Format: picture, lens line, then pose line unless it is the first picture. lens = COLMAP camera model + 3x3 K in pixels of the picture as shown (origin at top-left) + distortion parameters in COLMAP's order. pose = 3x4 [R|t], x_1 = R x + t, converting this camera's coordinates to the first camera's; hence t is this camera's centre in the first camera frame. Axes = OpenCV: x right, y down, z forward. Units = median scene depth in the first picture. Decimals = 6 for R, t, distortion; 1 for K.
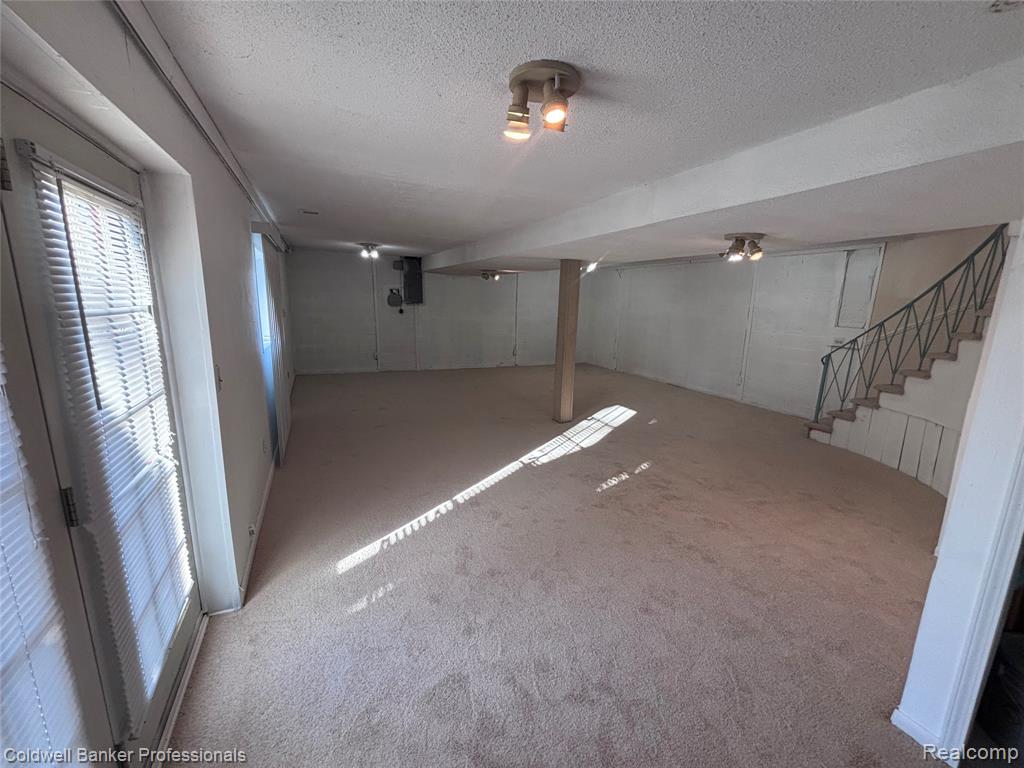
lens RADIAL K [[409.4, 0, 512.0], [0, 409.4, 384.0], [0, 0, 1]] dist [0.000476, -0.000051]
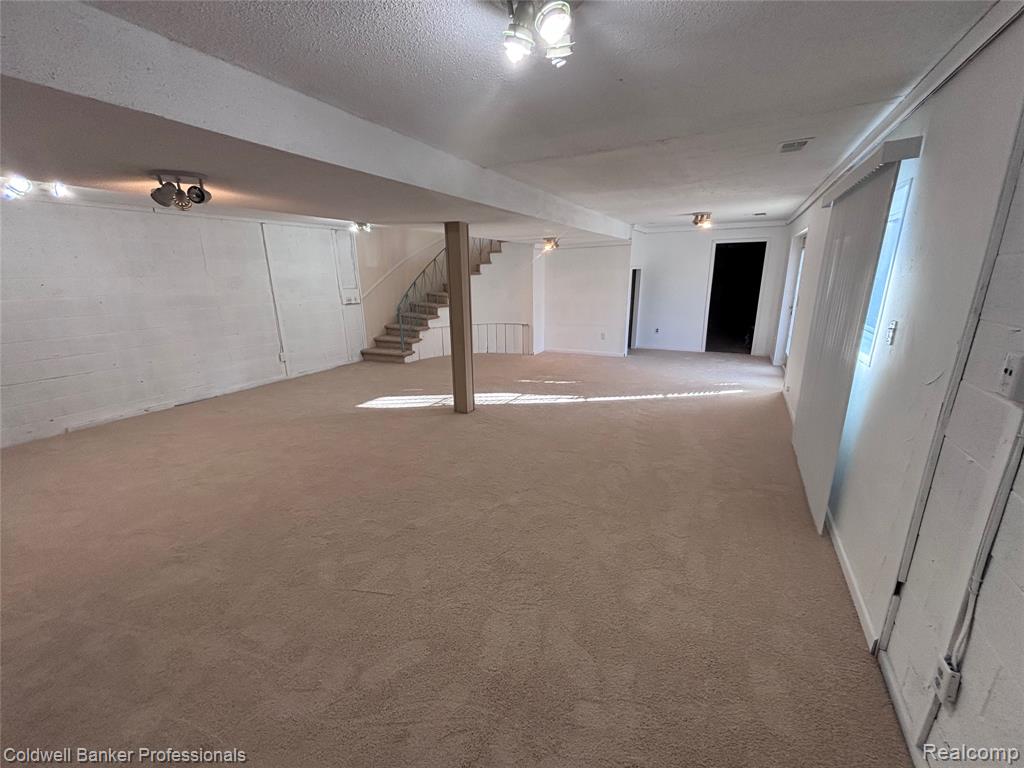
lens RADIAL K [[409.4, 0, 512.0], [0, 409.4, 384.0], [0, 0, 1]] dist [0.000476, -0.000051]
pose [[-0.595498, -0.225727, 0.770993, -0.796524], [0.163143, 0.905736, 0.391185, -0.381419], [-0.786617, 0.358732, -0.502538, 1.773862]]
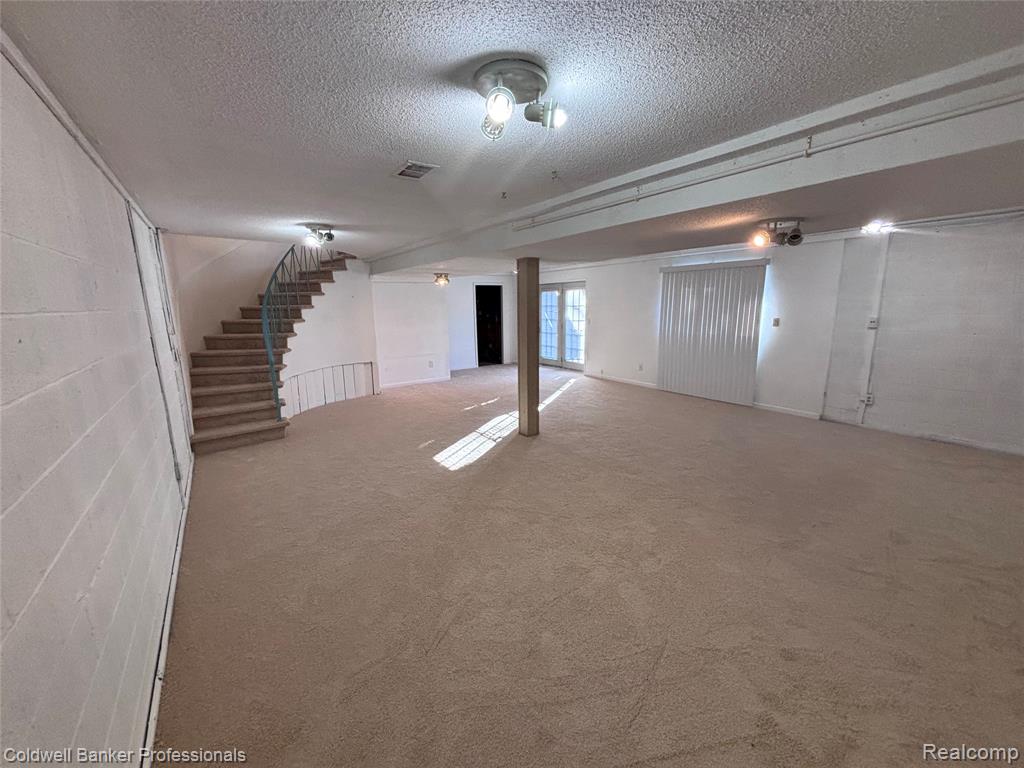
lens RADIAL K [[409.4, 0, 512.0], [0, 409.4, 384.0], [0, 0, 1]] dist [0.000476, -0.000051]
pose [[-0.982878, 0.020377, -0.183125, 0.433869], [-0.052067, 0.922644, 0.382121, -0.481472], [0.176746, 0.385113, -0.905786, 2.365255]]
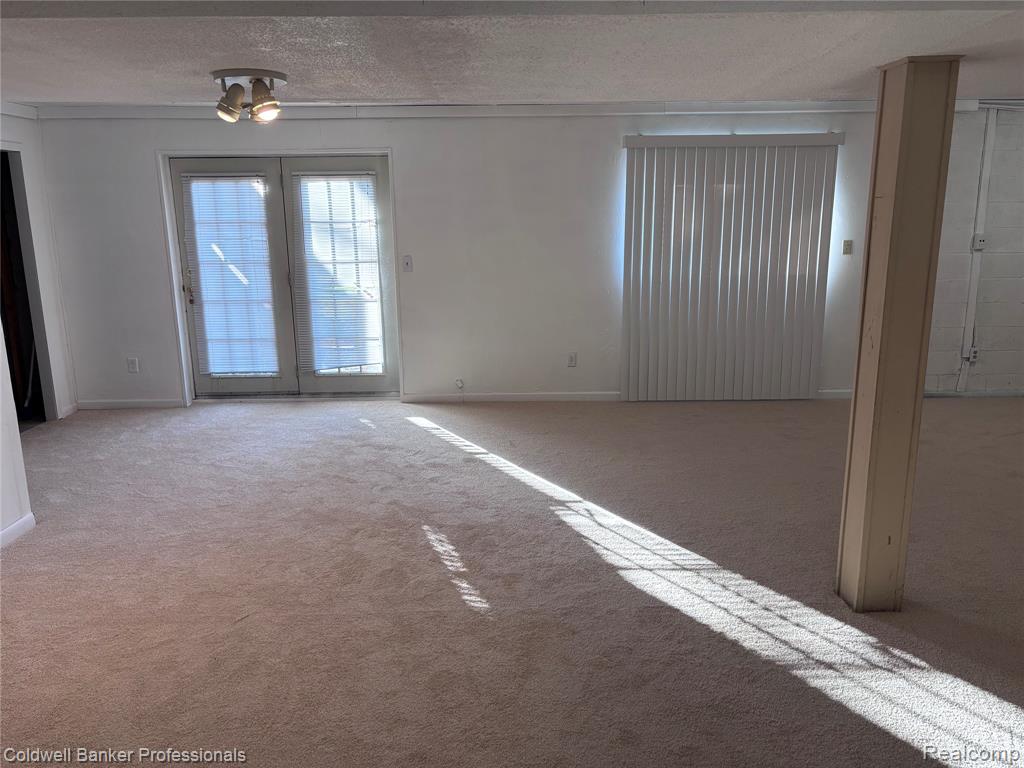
lens RADIAL K [[762.3, 0, 512.0], [0, 762.3, 384.0], [0, 0, 1]] dist [0.034660, -0.001396]
pose [[-0.416422, 0.172626, -0.892633, 0.954850], [-0.187665, 0.944345, 0.270174, -0.225343], [0.889592, 0.280023, -0.360850, 1.238554]]
